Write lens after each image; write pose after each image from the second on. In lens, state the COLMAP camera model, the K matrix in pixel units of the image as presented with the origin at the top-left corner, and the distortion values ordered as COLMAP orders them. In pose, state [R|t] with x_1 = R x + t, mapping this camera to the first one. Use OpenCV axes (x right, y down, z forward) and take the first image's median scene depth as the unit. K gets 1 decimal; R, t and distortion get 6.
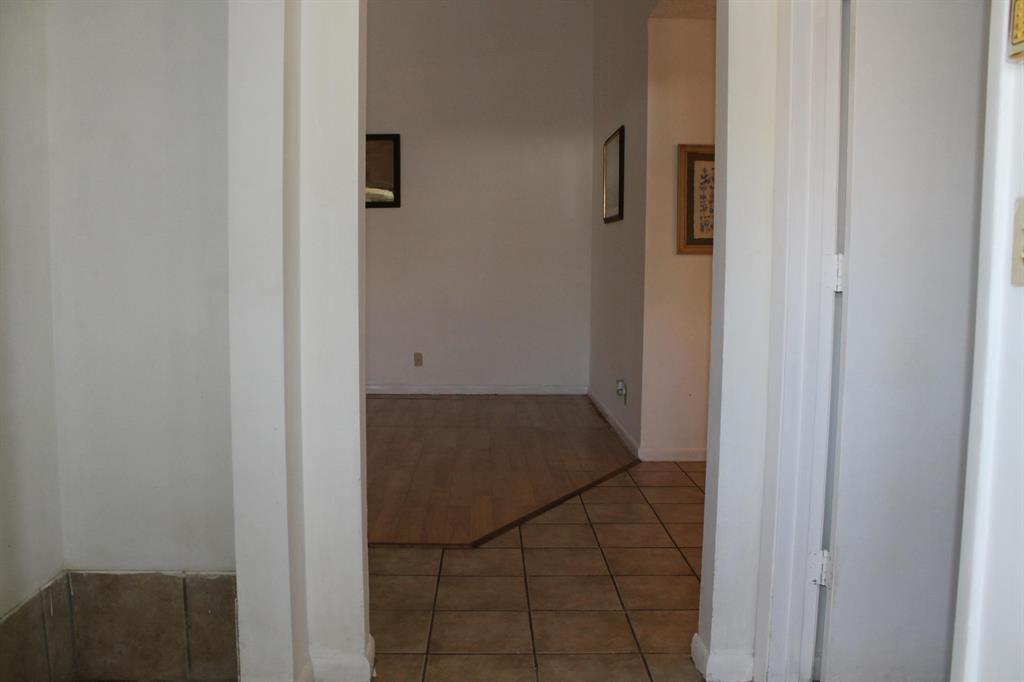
lens RADIAL K [[856.0, 0, 512.0], [0, 856.0, 341.0], [0, 0, 1]] dist [-0.171645, 0.154848]
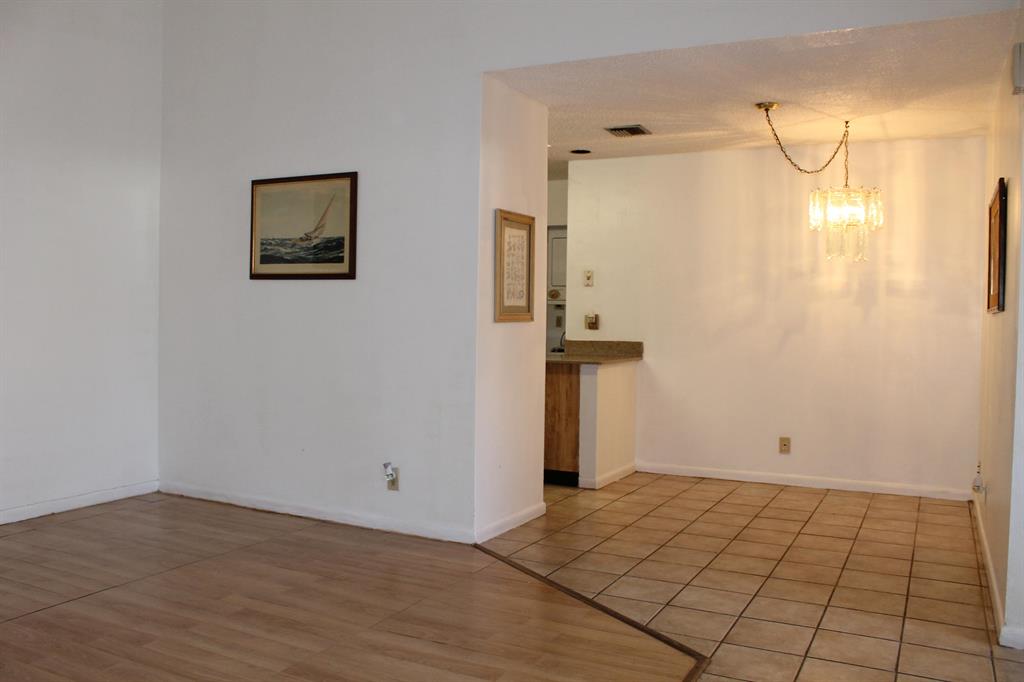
lens RADIAL K [[856.0, 0, 512.0], [0, 856.0, 341.0], [0, 0, 1]] dist [-0.171645, 0.154848]
pose [[0.486653, -0.028722, 0.873123, -0.645815], [0.070465, 0.997493, -0.006461, -0.073916], [-0.870749, 0.064669, 0.487457, 0.515418]]
